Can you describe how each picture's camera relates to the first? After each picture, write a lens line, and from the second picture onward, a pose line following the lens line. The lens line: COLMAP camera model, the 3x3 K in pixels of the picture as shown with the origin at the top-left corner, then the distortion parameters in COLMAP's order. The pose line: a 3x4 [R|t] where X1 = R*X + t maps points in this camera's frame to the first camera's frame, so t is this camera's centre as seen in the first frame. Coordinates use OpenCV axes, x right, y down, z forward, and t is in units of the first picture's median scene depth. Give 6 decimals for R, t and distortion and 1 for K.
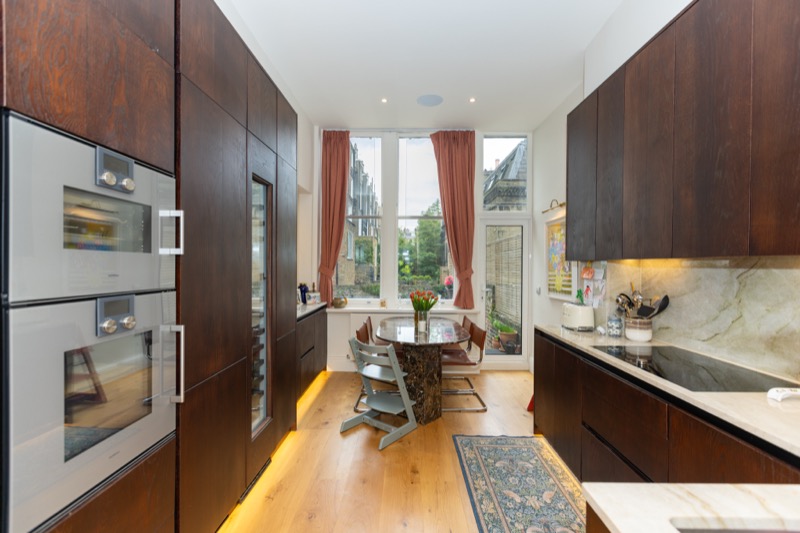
lens RADIAL K [[360.9, 0, 395.5], [0, 360.9, 266.4], [0, 0, 1]] dist [0.011186, -0.000512]
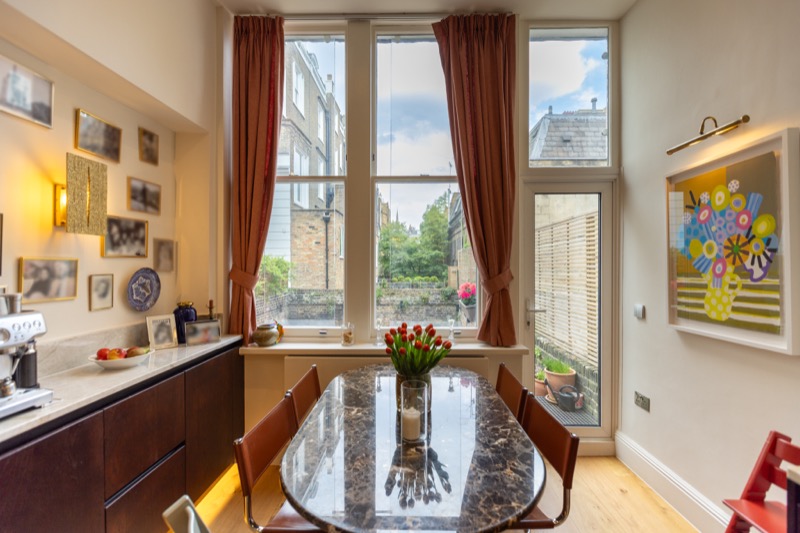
lens RADIAL K [[360.9, 0, 405.3], [0, 360.9, 265.9], [0, 0, 1]] dist [0.011186, -0.000512]
pose [[0.999952, -0.007031, 0.006814, 0.049123], [0.007043, 0.999973, -0.001865, -0.001869], [-0.006801, 0.001913, 0.999975, 0.458973]]
